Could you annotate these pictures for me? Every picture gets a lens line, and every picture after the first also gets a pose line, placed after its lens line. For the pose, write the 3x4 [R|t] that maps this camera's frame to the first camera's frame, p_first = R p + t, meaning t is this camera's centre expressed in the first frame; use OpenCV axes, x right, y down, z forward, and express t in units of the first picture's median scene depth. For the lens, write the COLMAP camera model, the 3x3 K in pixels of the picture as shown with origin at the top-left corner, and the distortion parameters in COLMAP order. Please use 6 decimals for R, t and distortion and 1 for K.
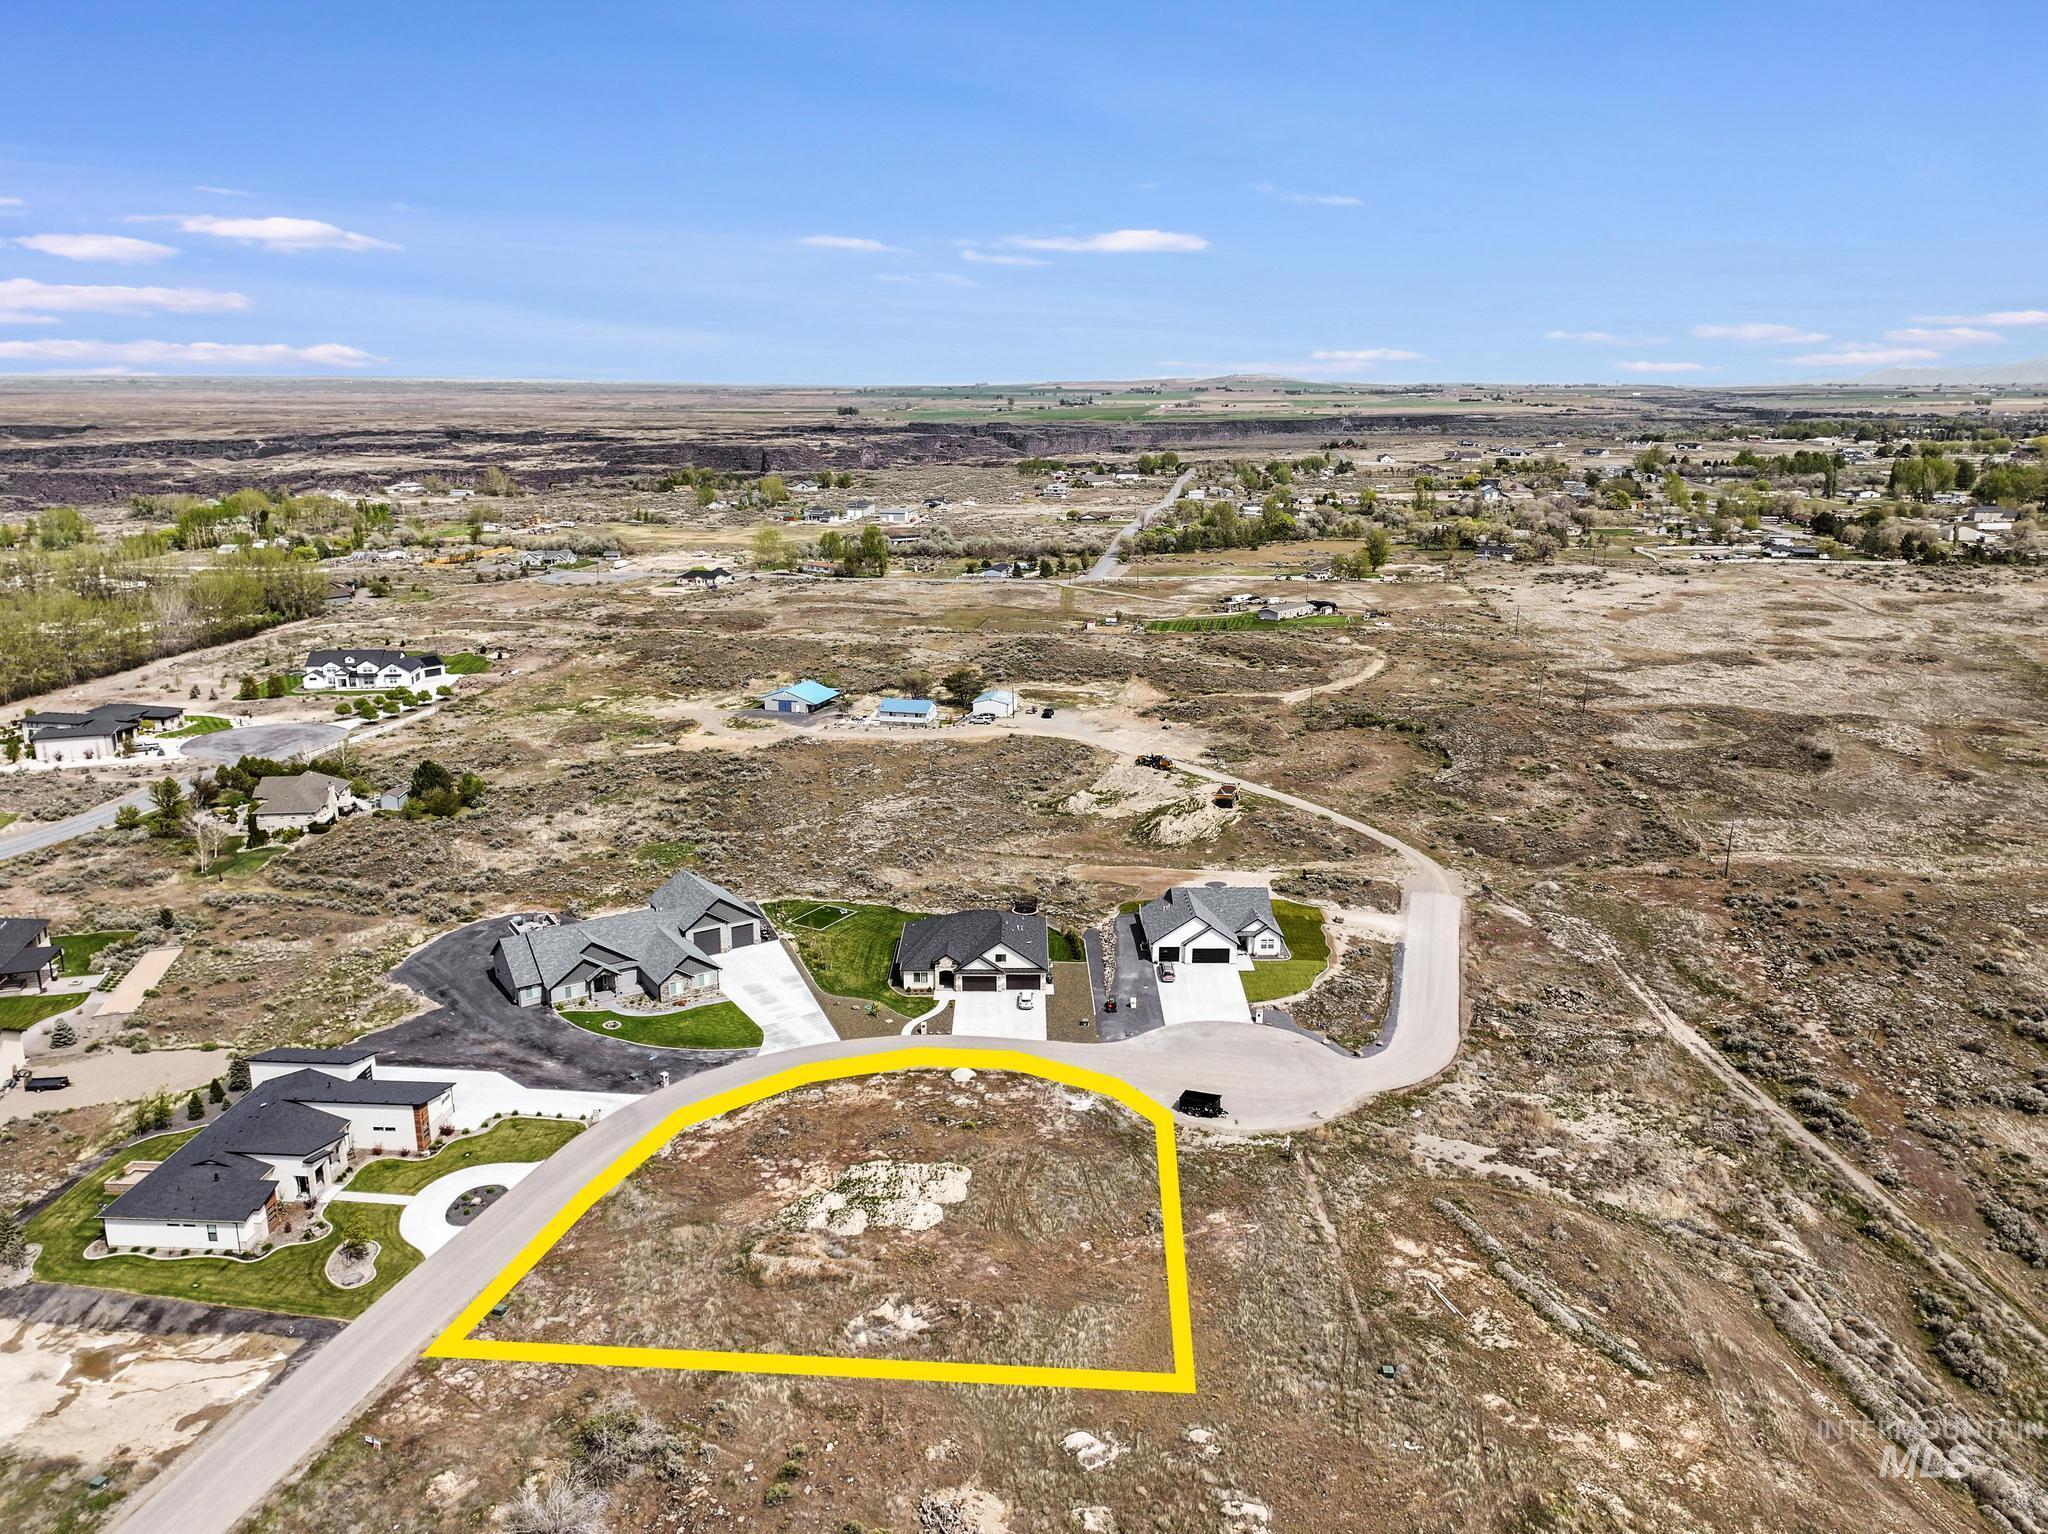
lens RADIAL K [[1448.5, 0, 1031.2], [0, 1448.5, 759.3], [0, 0, 1]] dist [0.004186, 0.005404]
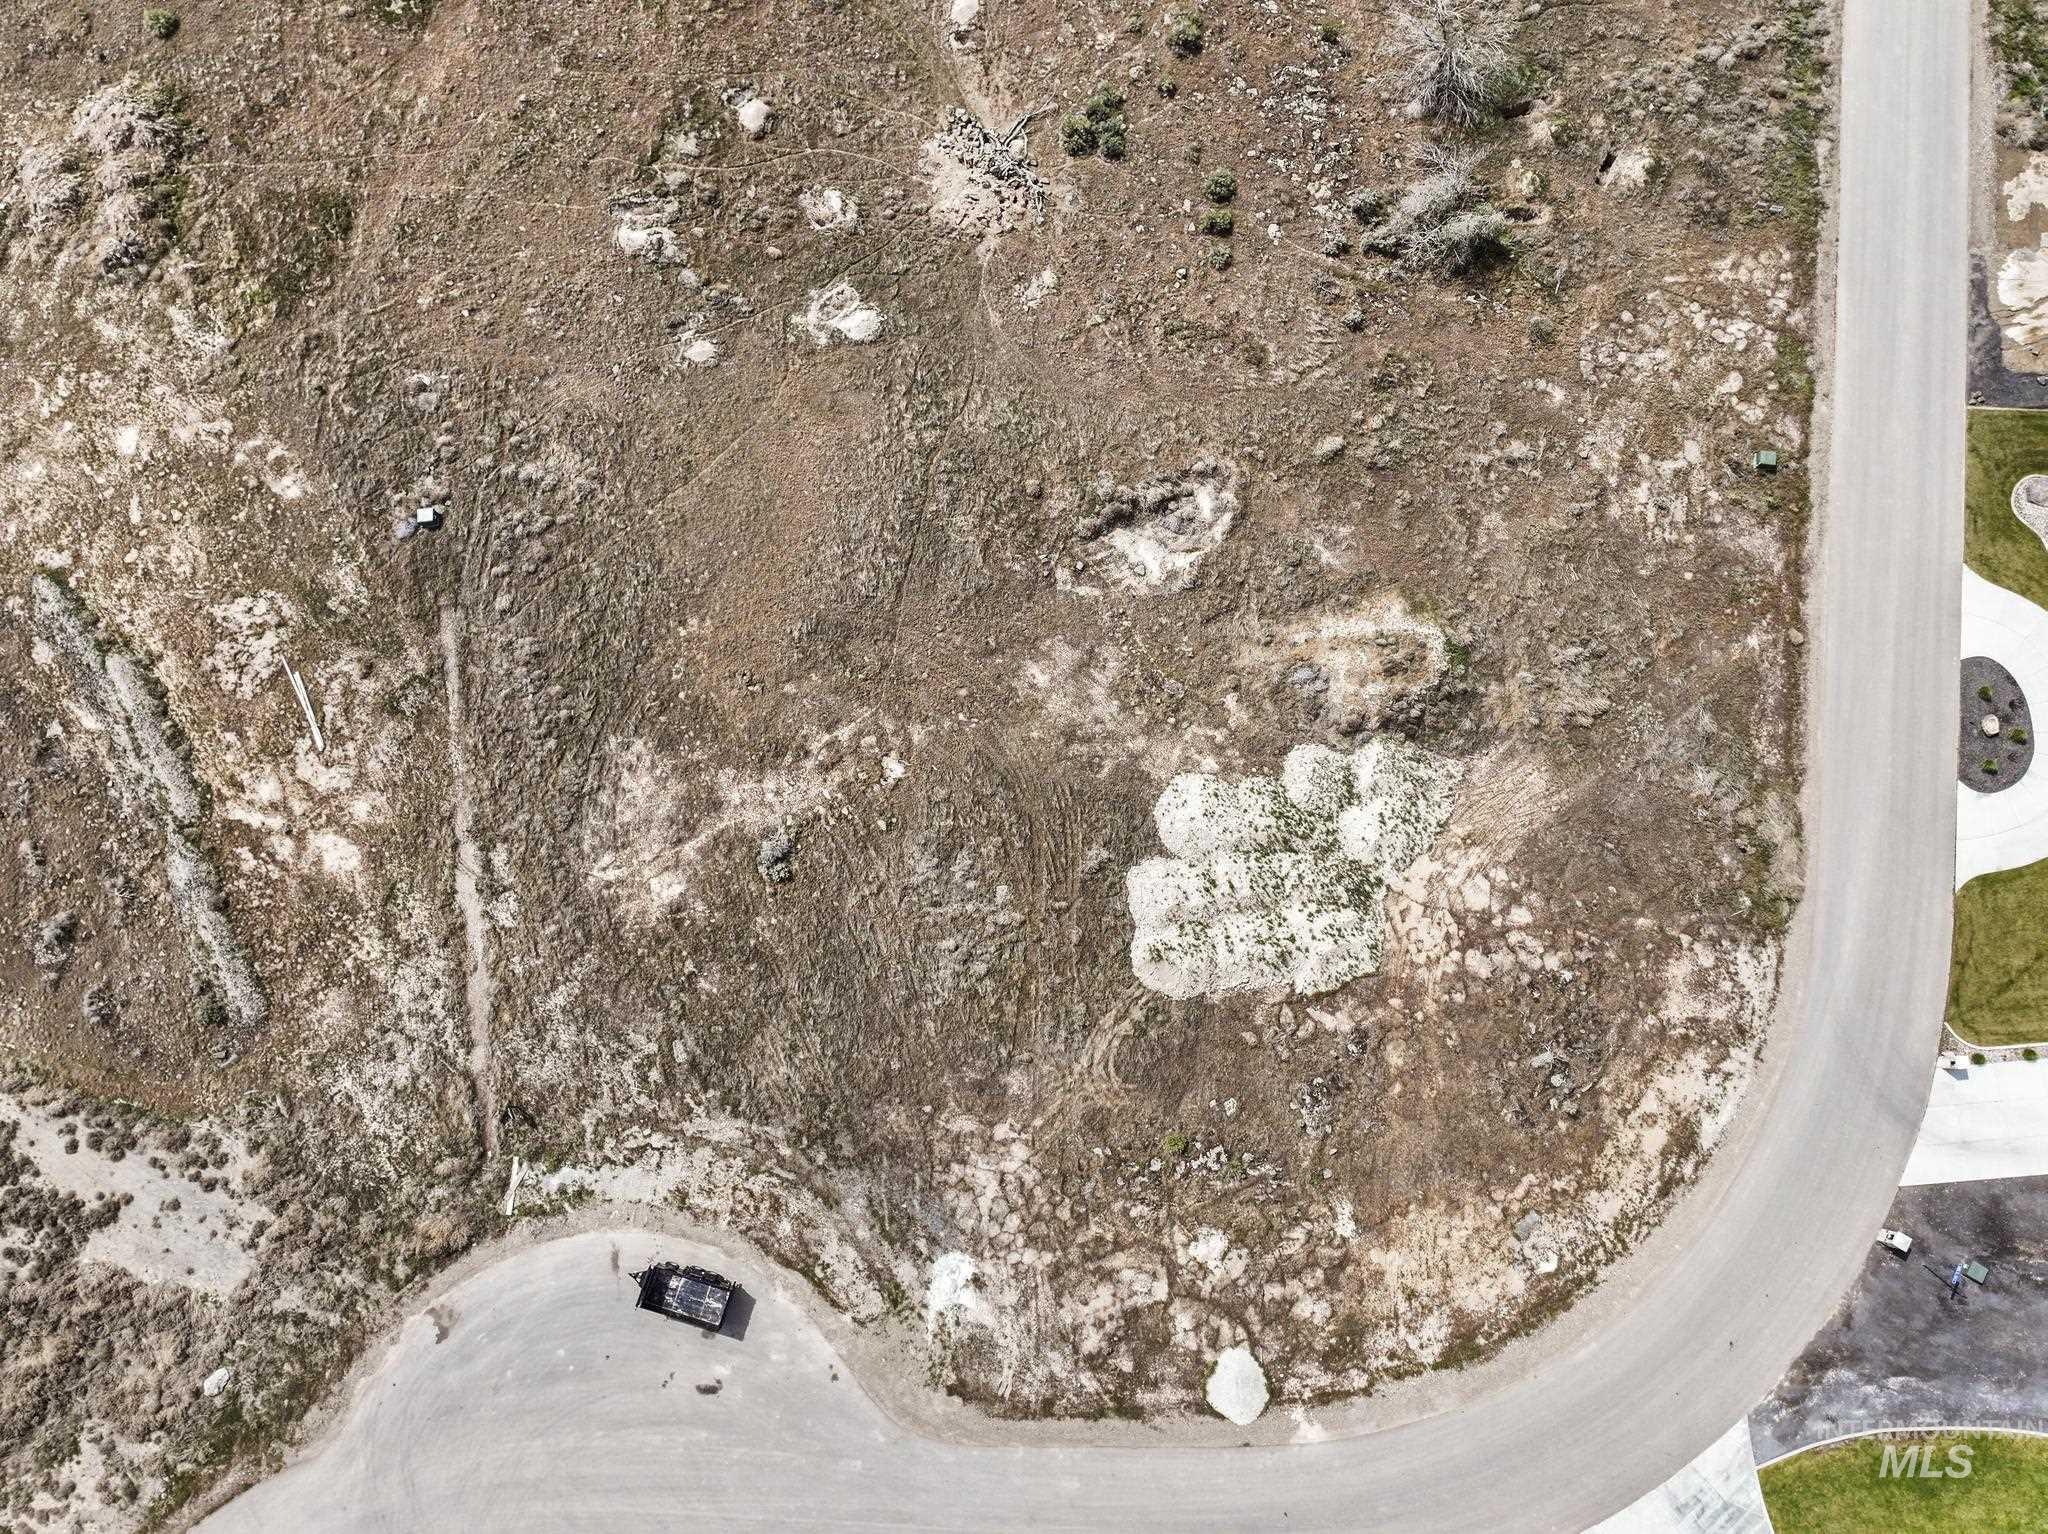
lens RADIAL K [[1430.9, 0, 1027.4], [0, 1430.9, 775.5], [0, 0, 1]] dist [0.002481, 0.007862]
pose [[-0.989268, 0.142072, -0.034115, 0.003828], [-0.043851, -0.065971, 0.996857, -0.198626], [0.139375, 0.987656, 0.071493, 0.805432]]
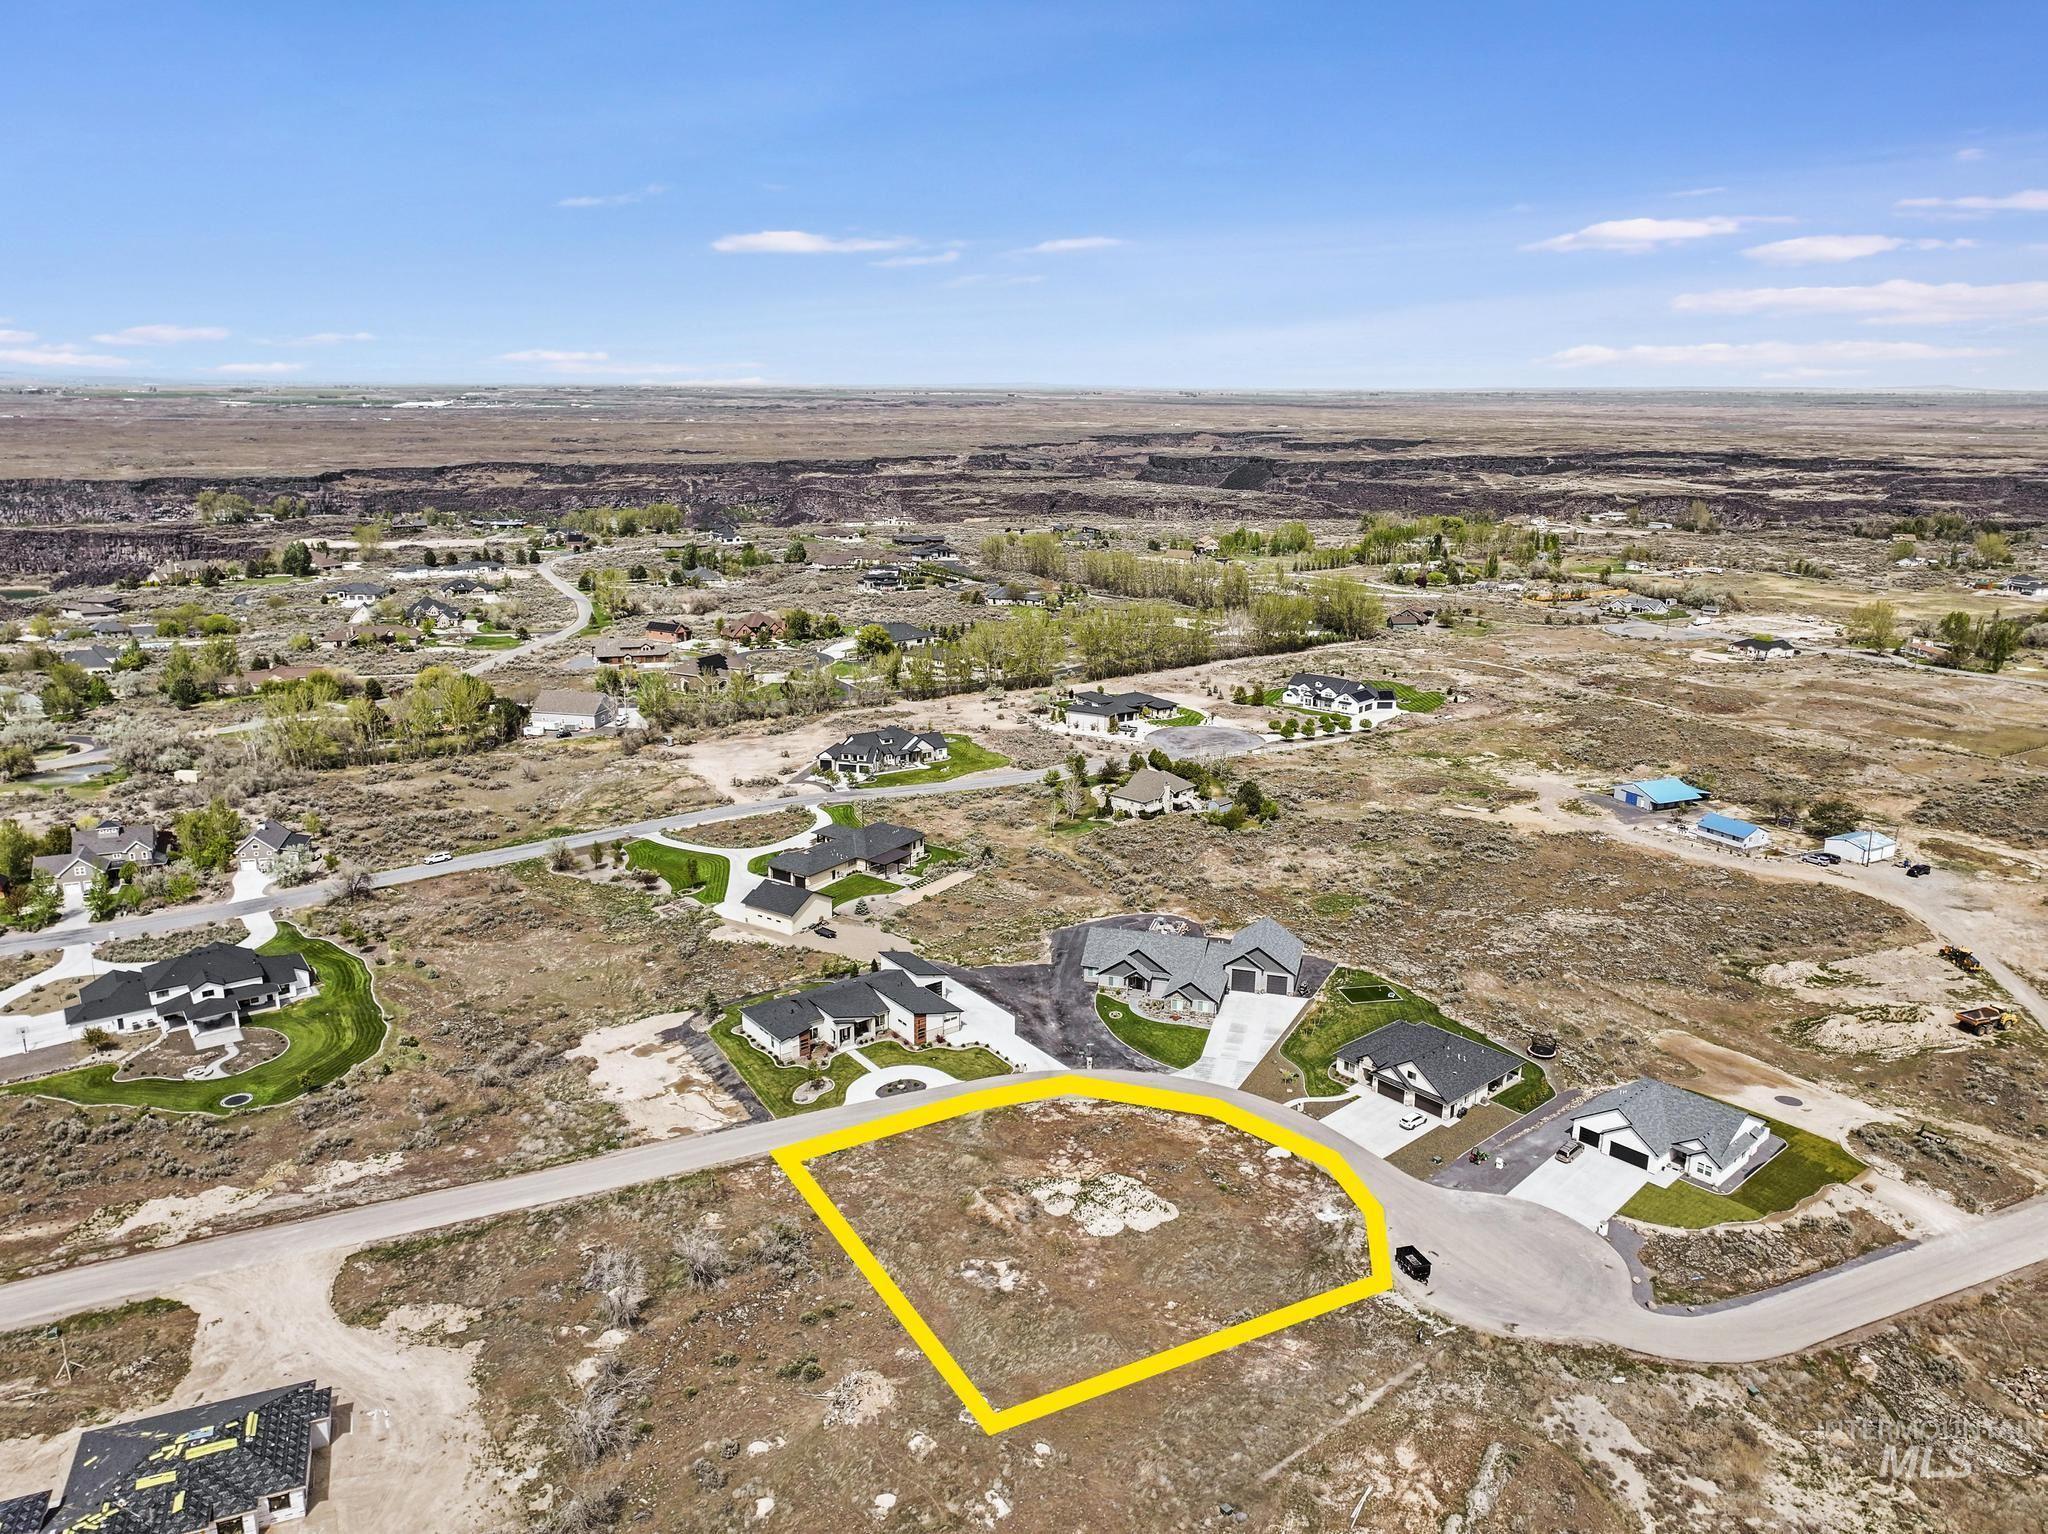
lens RADIAL K [[1430.9, 0, 1027.4], [0, 1430.9, 775.5], [0, 0, 1]] dist [0.002481, 0.007862]
pose [[0.651669, 0.198694, -0.732017, 0.601895], [-0.193508, 0.976696, 0.092839, -0.138843], [0.733405, 0.081151, 0.674931, 0.081888]]
